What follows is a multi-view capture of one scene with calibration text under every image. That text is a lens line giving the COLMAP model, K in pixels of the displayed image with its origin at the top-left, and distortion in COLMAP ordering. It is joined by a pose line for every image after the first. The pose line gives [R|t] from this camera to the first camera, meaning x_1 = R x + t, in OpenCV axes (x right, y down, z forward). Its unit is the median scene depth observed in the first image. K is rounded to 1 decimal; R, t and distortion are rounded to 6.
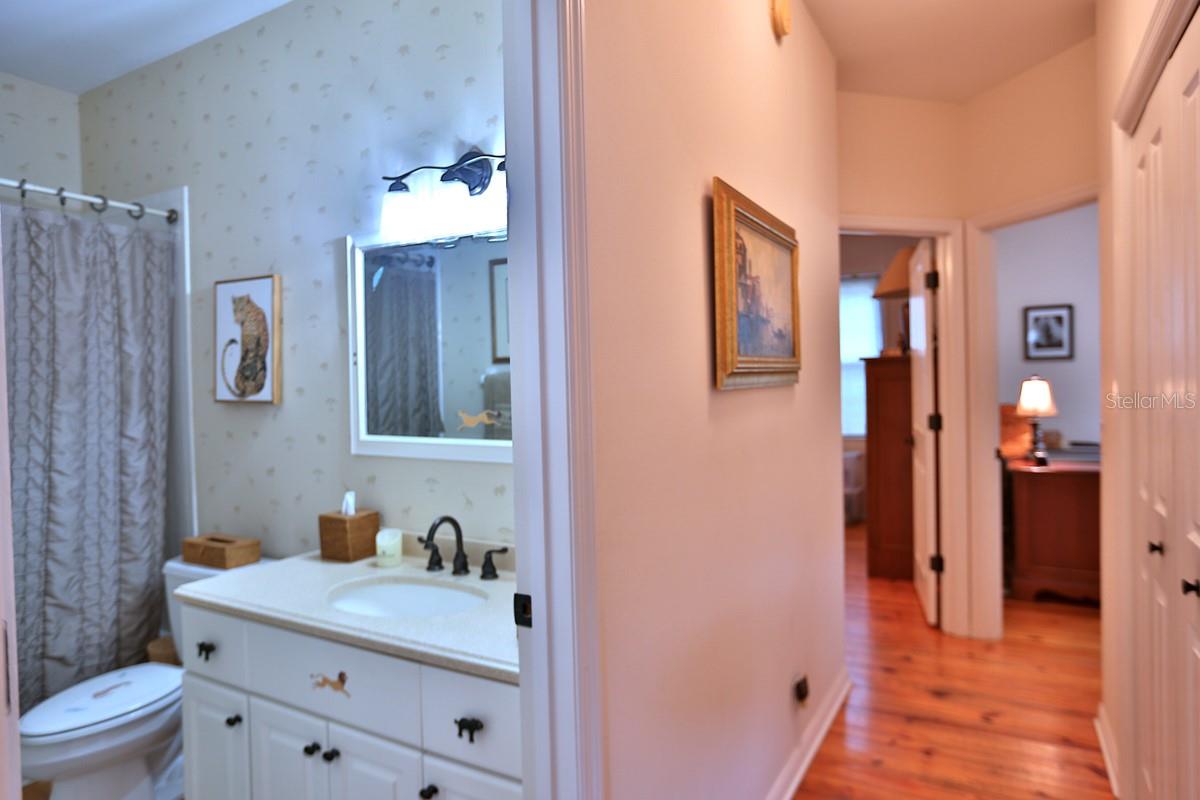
lens RADIAL K [[714.8, 0, 600.3], [0, 714.8, 389.0], [0, 0, 1]] dist [0.000304, 0.002337]
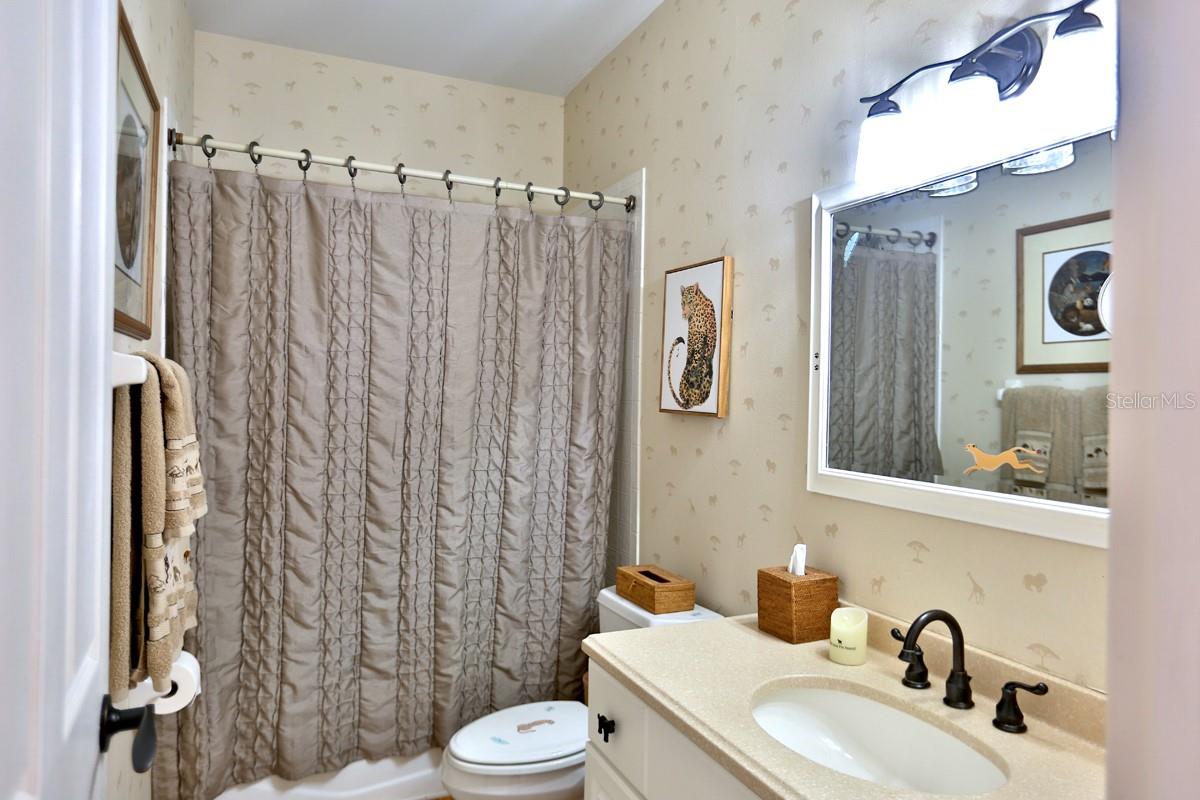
lens RADIAL K [[769.3, 0, 600.0], [0, 769.3, 400.0], [0, 0, 1]] dist [-0.059190, 0.058722]
pose [[0.802643, 0.036036, -0.595370, -0.051717], [-0.037042, 0.999258, 0.010544, -0.002756], [0.595309, 0.013590, 0.803382, 0.232896]]
